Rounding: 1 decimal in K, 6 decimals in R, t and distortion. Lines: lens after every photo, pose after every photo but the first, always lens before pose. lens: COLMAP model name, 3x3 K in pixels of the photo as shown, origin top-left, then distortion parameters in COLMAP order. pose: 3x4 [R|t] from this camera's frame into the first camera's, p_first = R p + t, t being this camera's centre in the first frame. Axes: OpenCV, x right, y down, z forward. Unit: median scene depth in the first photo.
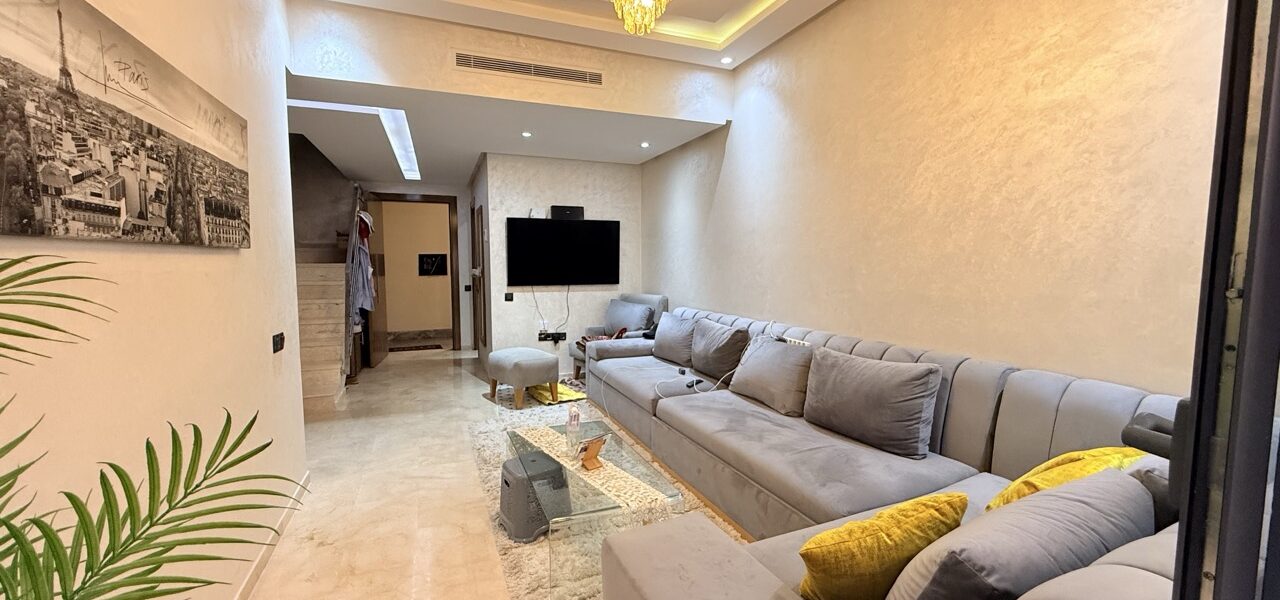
lens RADIAL K [[514.8, 0, 629.5], [0, 514.8, 299.2], [0, 0, 1]] dist [0.000038, 0.000548]
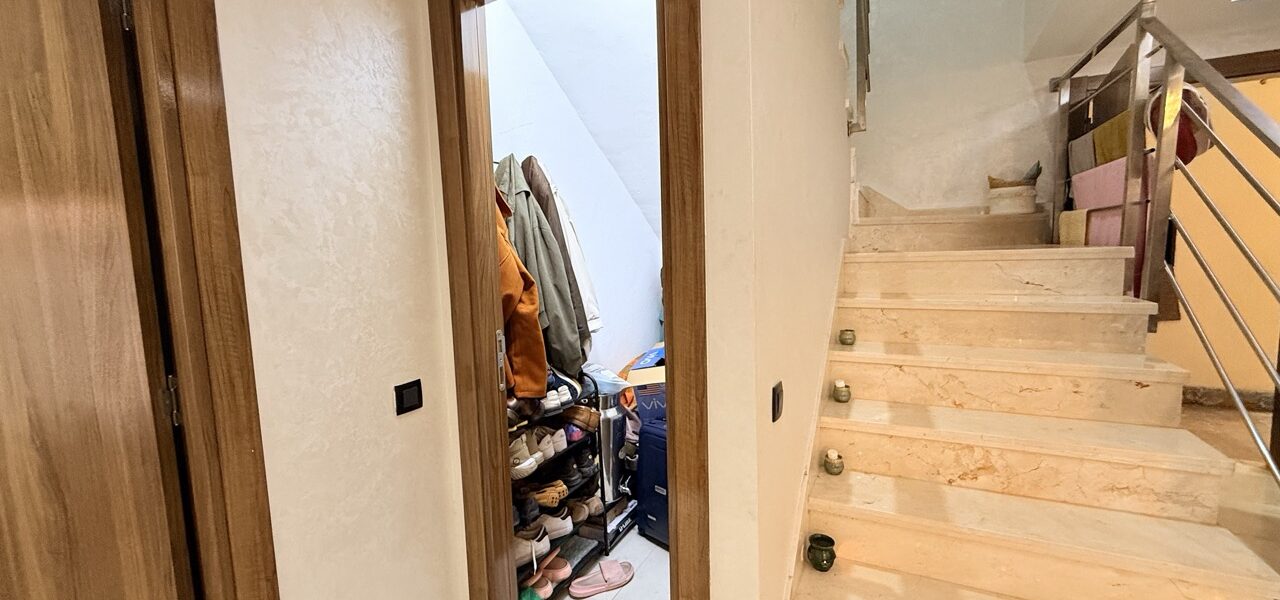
lens RADIAL K [[514.8, 0, 632.9], [0, 514.8, 304.0], [0, 0, 1]] dist [0.000038, 0.000548]
pose [[0.655692, 0.059682, -0.752666, -0.381562], [-0.025456, 0.998052, 0.056964, -0.033246], [0.754599, -0.018191, 0.655934, 0.407431]]
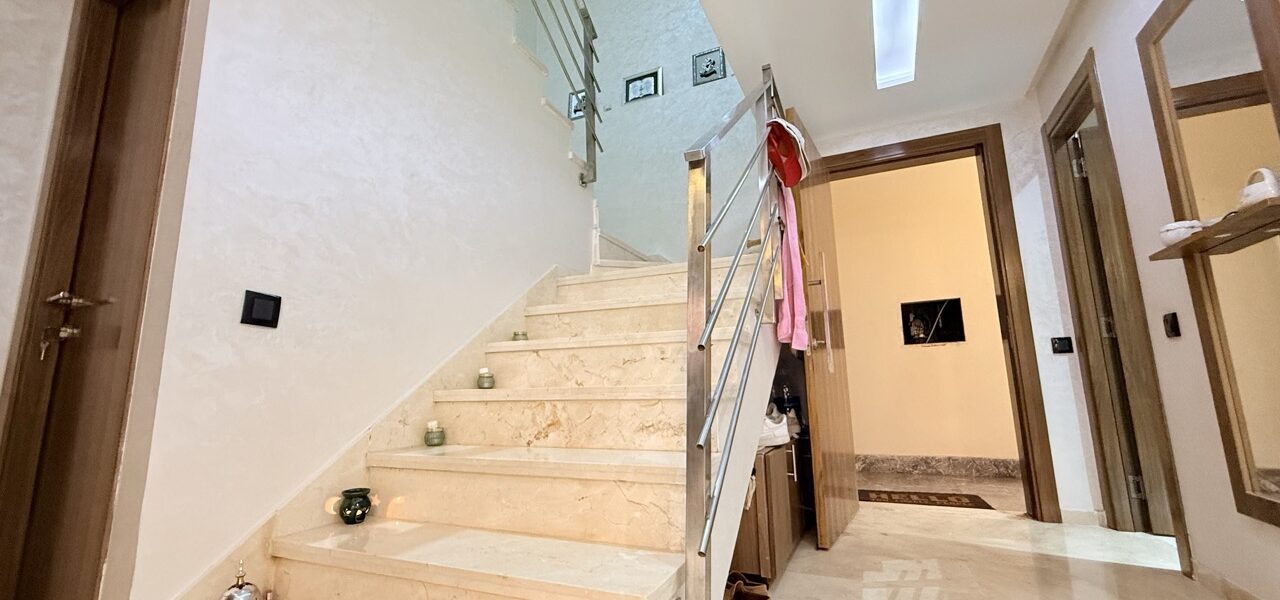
lens RADIAL K [[514.8, 0, 638.2], [0, 514.8, 300.4], [0, 0, 1]] dist [0.000038, 0.000548]
pose [[0.693638, -0.135753, -0.707416, -0.259385], [-0.035672, 0.974402, -0.221965, 0.039735], [0.719440, 0.179198, 0.671040, 0.529826]]
